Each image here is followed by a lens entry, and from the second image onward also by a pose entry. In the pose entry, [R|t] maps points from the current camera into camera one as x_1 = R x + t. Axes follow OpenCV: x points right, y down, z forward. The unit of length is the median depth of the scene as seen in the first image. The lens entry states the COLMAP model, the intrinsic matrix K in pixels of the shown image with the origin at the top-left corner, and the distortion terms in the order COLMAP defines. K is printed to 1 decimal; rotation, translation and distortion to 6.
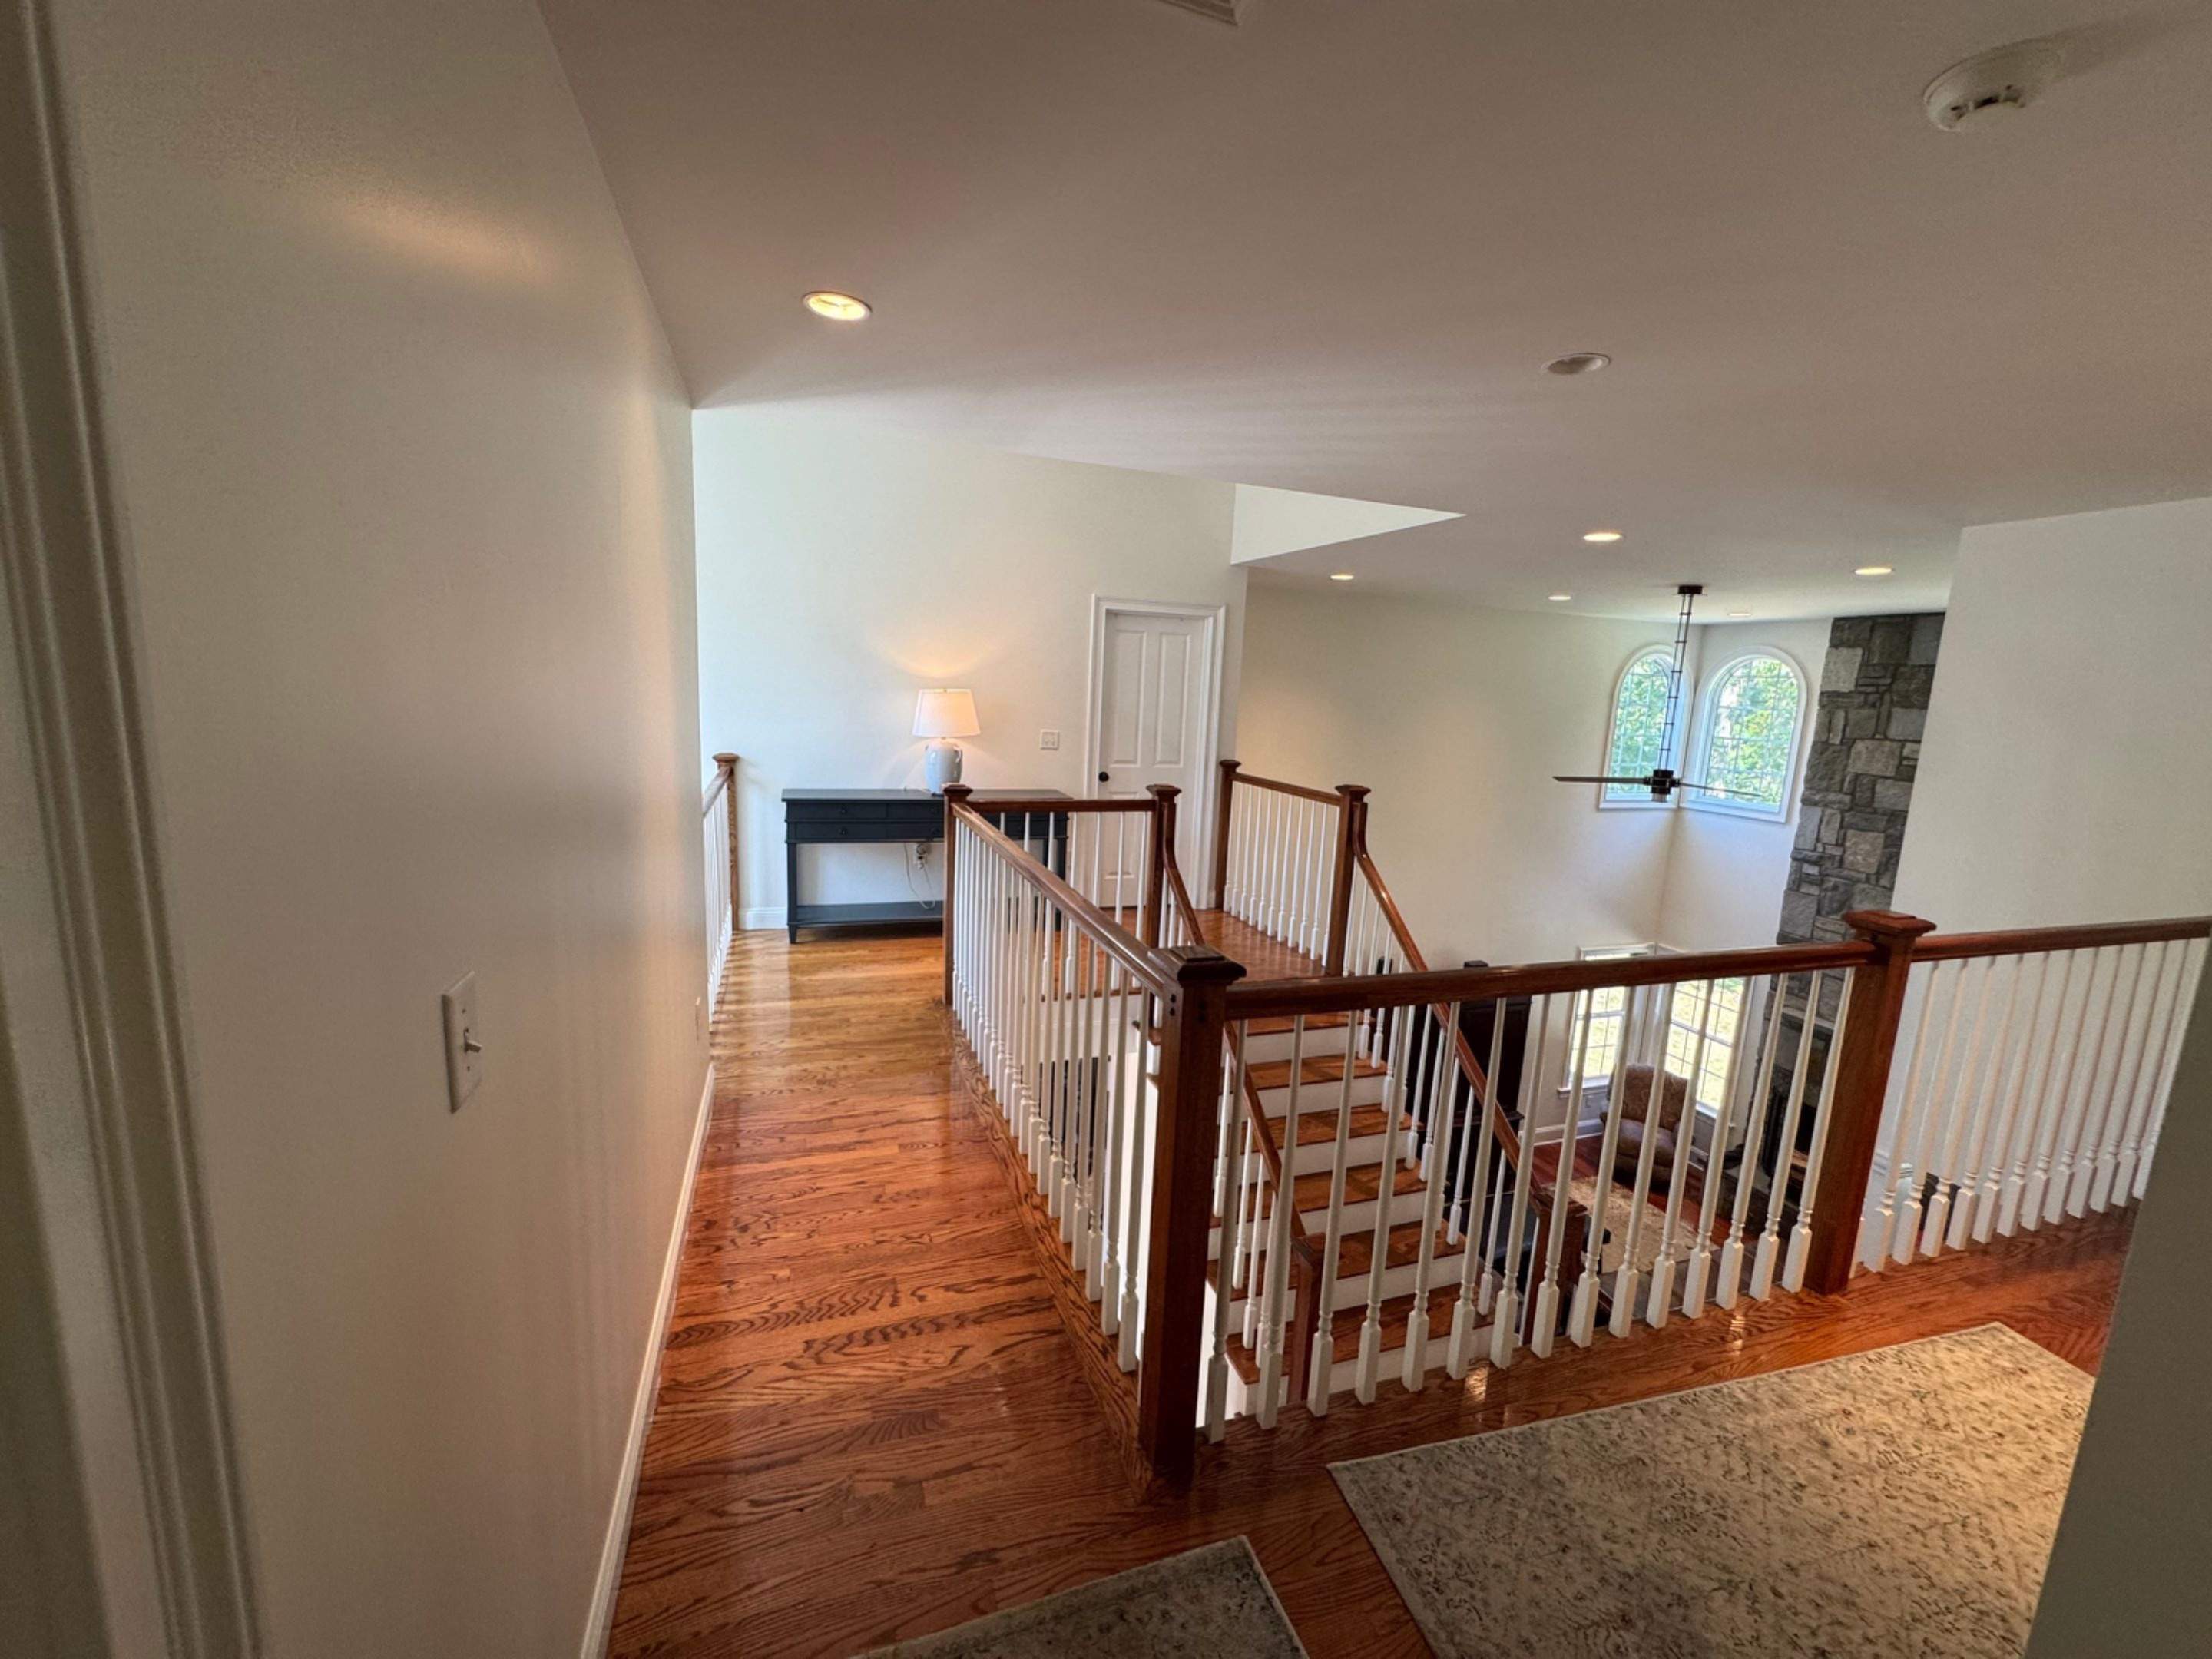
lens RADIAL K [[886.2, 0, 1106.0], [0, 886.2, 829.5], [0, 0, 1]] dist [-0.000054, -0.000184]
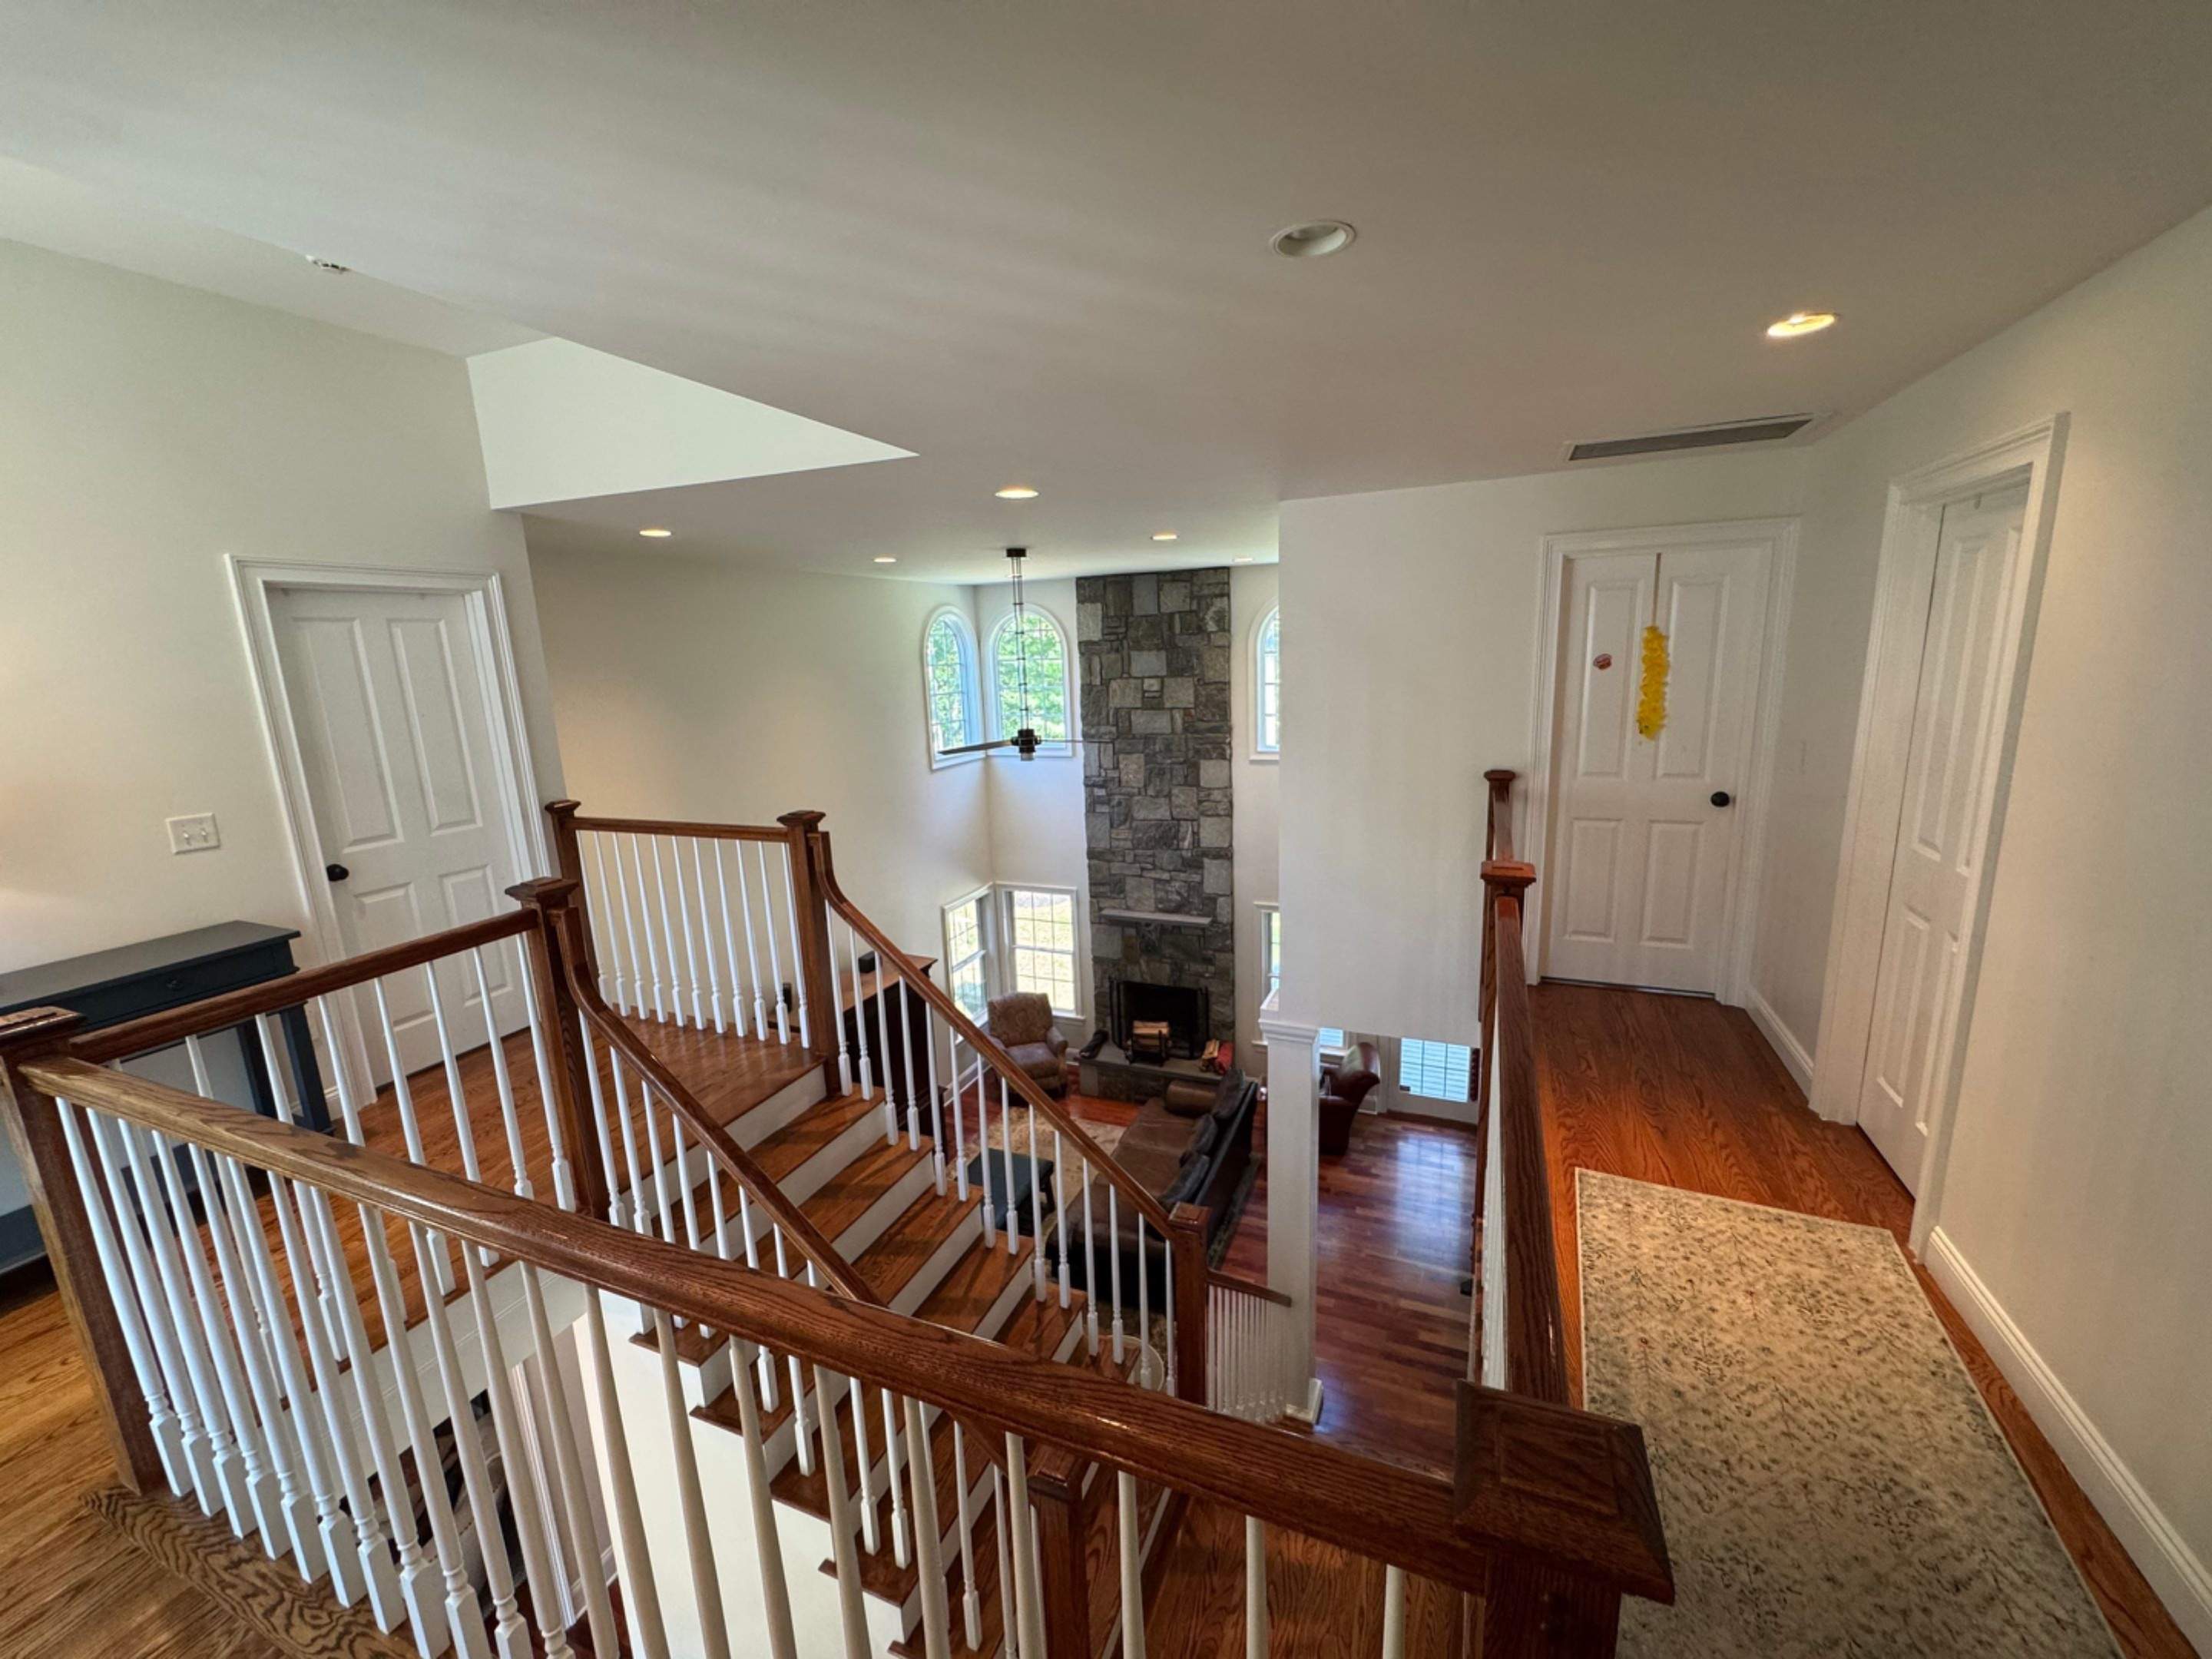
lens RADIAL K [[886.2, 0, 1106.0], [0, 886.2, 829.5], [0, 0, 1]] dist [-0.000054, -0.000184]
pose [[0.664357, -0.217100, 0.715191, -0.072236], [0.187515, 0.974695, 0.121687, -0.060971], [-0.723511, 0.053265, 0.688255, 0.226095]]
